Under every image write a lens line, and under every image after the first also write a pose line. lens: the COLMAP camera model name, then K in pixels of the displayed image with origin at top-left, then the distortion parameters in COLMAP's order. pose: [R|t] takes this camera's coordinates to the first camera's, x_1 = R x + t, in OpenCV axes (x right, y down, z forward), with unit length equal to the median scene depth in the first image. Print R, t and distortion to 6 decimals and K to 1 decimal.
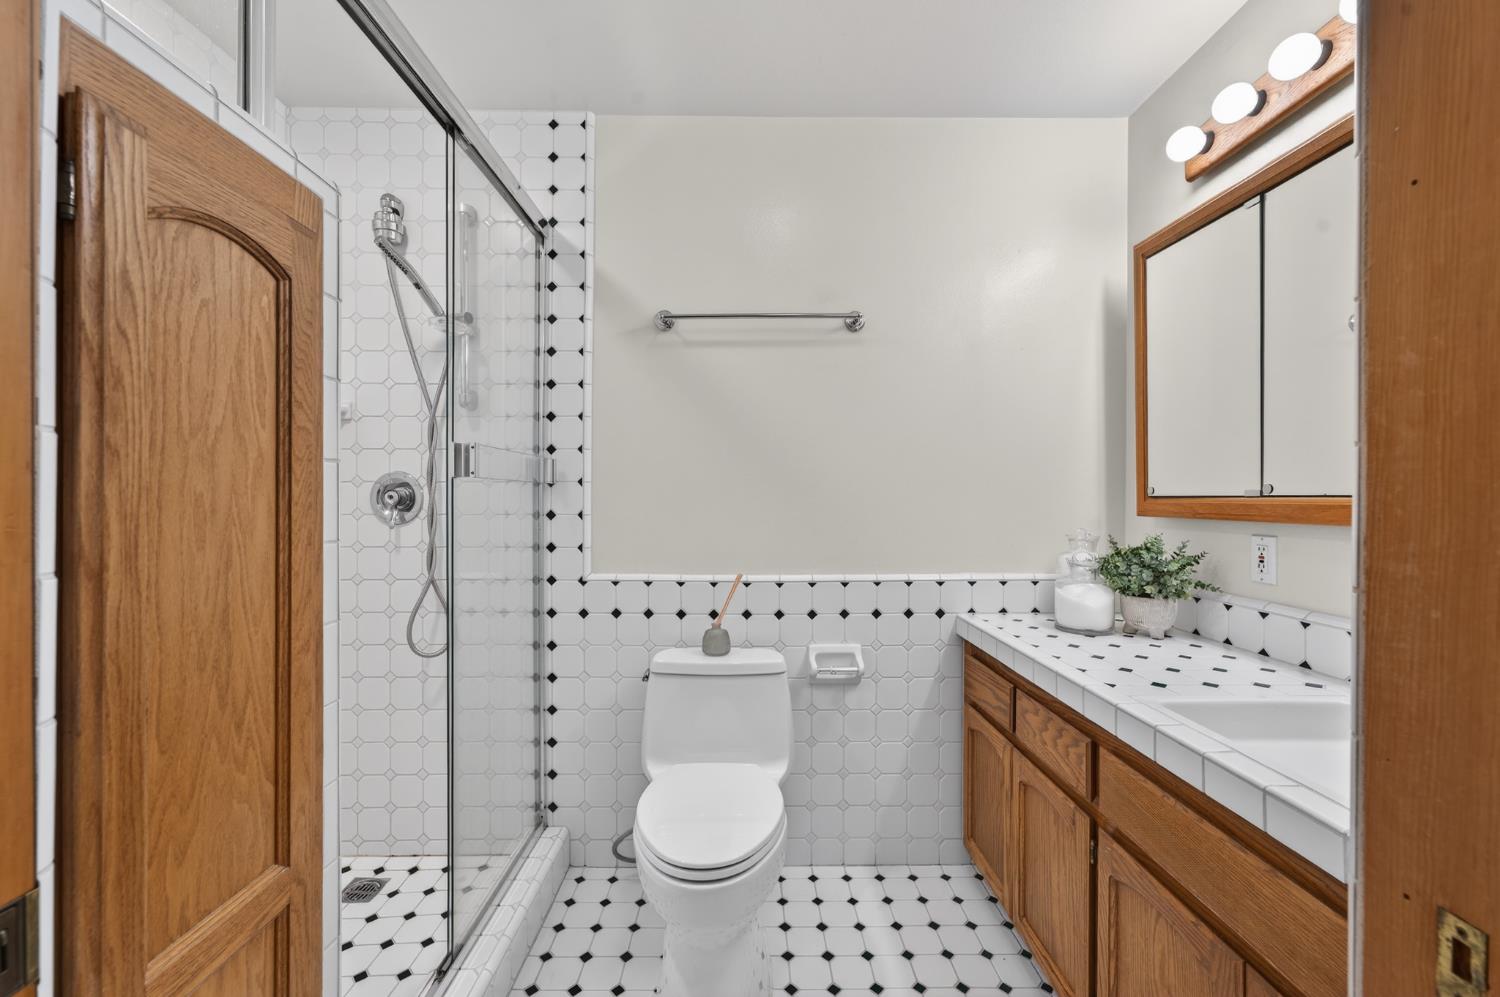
lens RADIAL K [[604.3, 0, 746.8], [0, 604.3, 496.1], [0, 0, 1]] dist [0.000167, 0.005576]
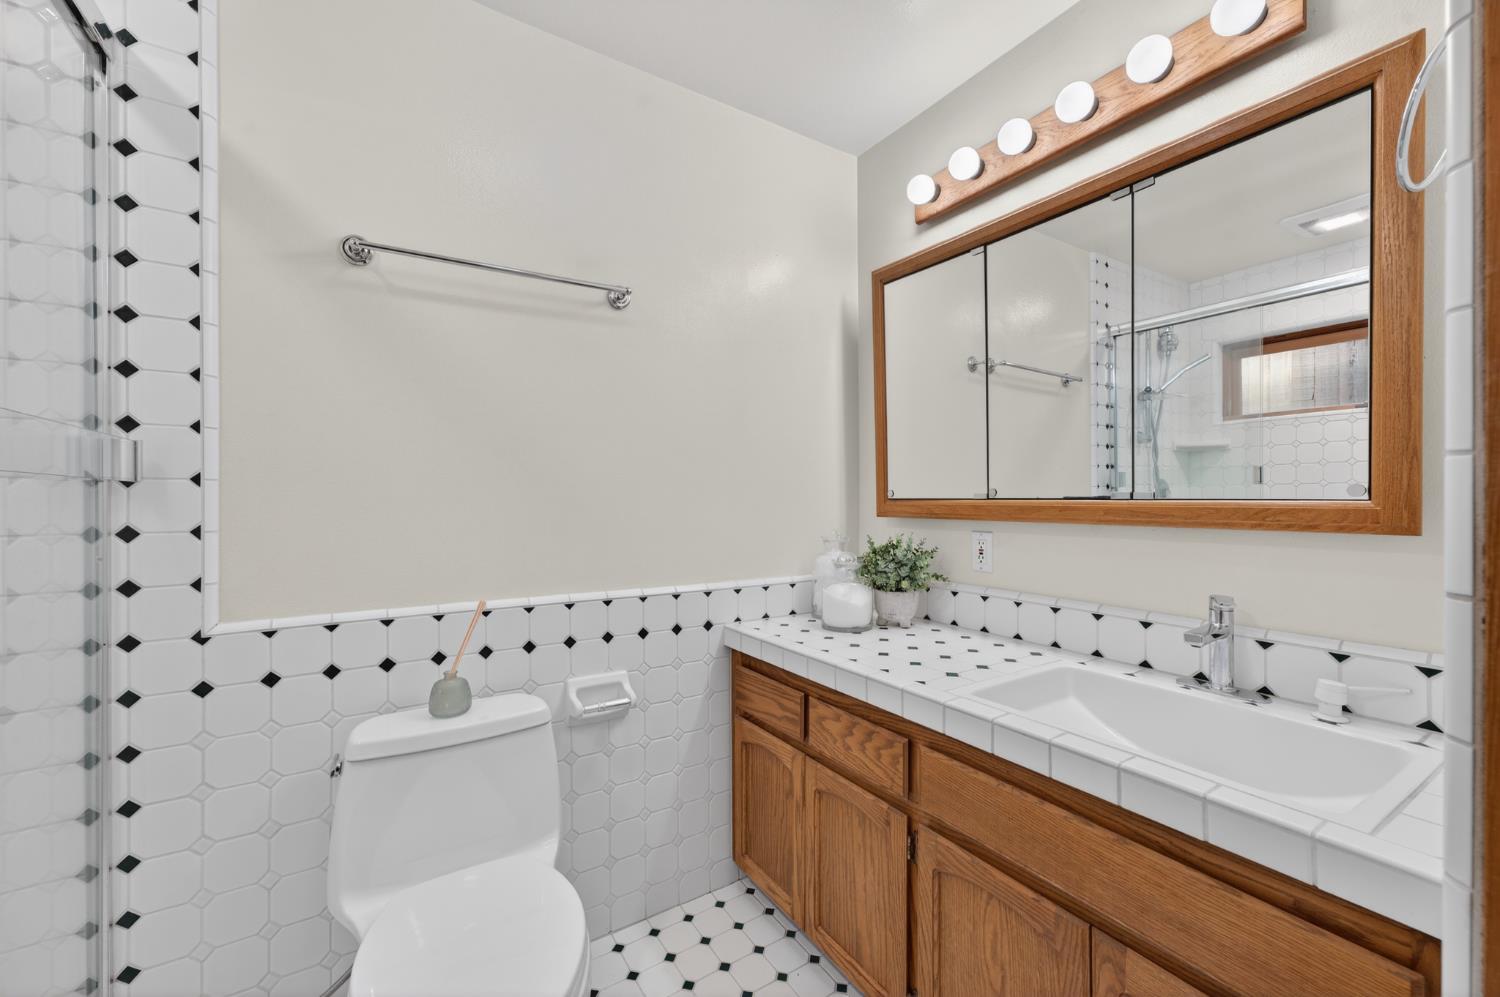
lens RADIAL K [[604.3, 0, 758.3], [0, 604.3, 498.6], [0, 0, 1]] dist [0.000167, 0.005576]
pose [[0.849908, -0.003068, 0.526922, -0.124866], [0.002431, 0.999995, 0.001901, -0.003359], [-0.526925, -0.000335, 0.849912, 0.184079]]
